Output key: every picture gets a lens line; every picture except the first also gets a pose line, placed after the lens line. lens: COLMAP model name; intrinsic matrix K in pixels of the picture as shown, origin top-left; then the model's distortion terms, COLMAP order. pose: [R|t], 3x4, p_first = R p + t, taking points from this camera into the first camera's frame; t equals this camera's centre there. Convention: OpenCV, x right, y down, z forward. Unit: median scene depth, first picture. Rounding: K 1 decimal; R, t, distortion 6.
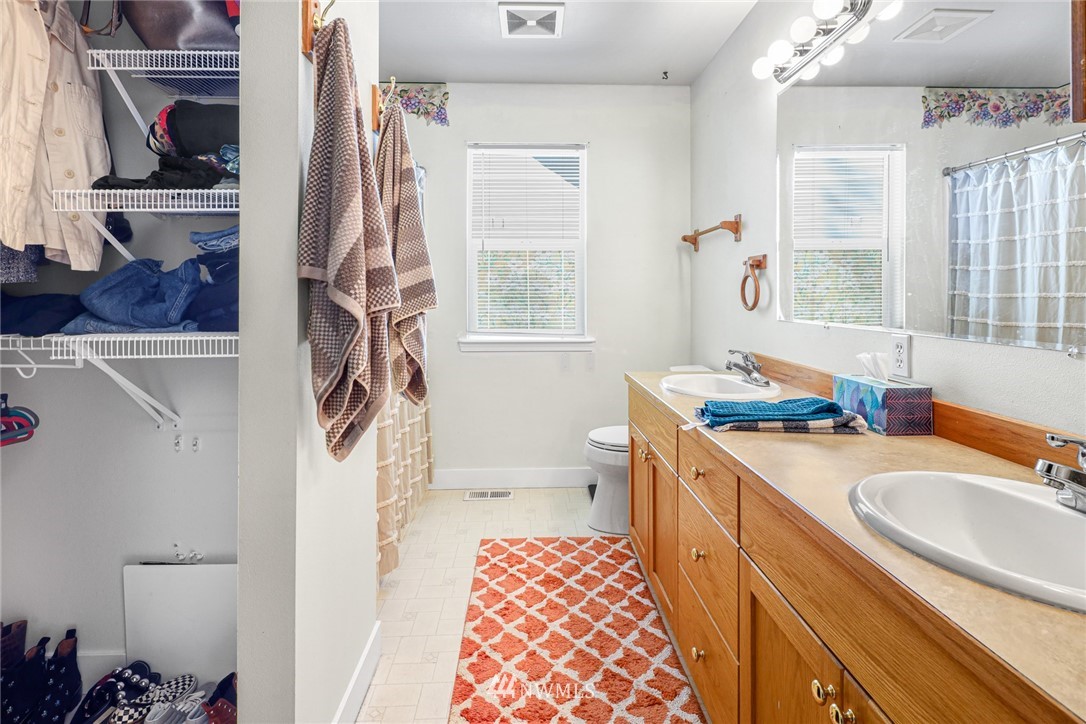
lens RADIAL K [[544.7, 0, 547.4], [0, 544.7, 285.4], [0, 0, 1]] dist [0.000464, -0.001854]
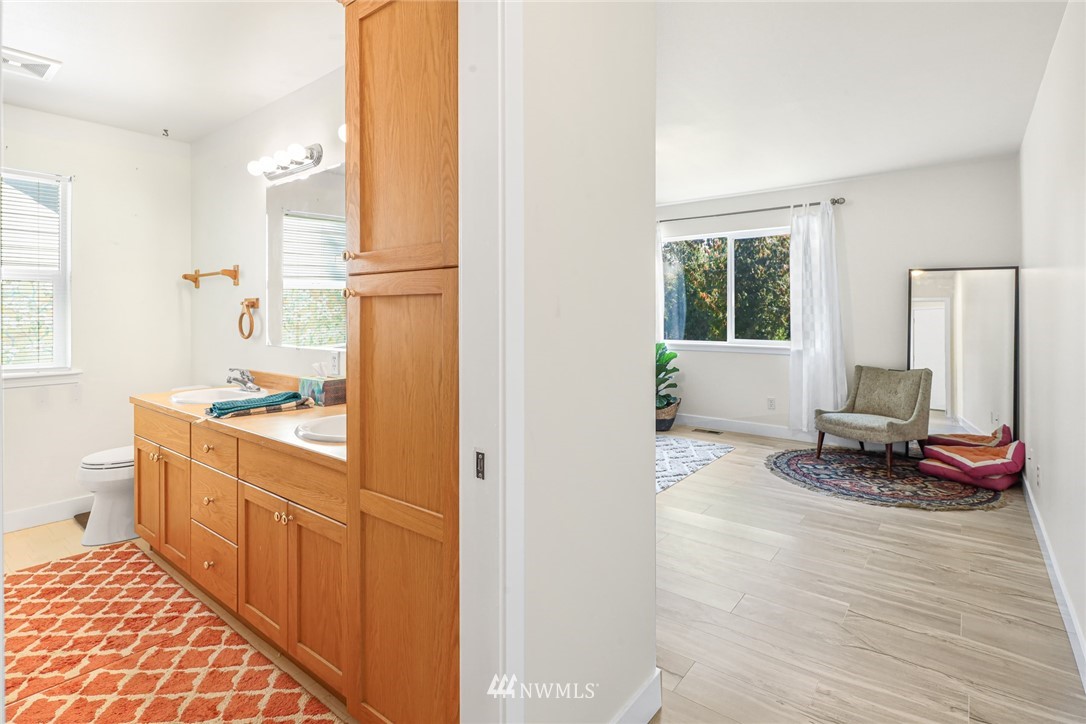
lens RADIAL K [[533.8, 0, 542.6], [0, 533.8, 314.7], [0, 0, 1]] dist [0.001371, -0.000753]
pose [[0.651780, -0.003838, 0.758398, -0.186161], [-0.009238, 0.999873, 0.013000, -0.045862], [-0.758352, -0.015479, 0.651662, -0.513161]]
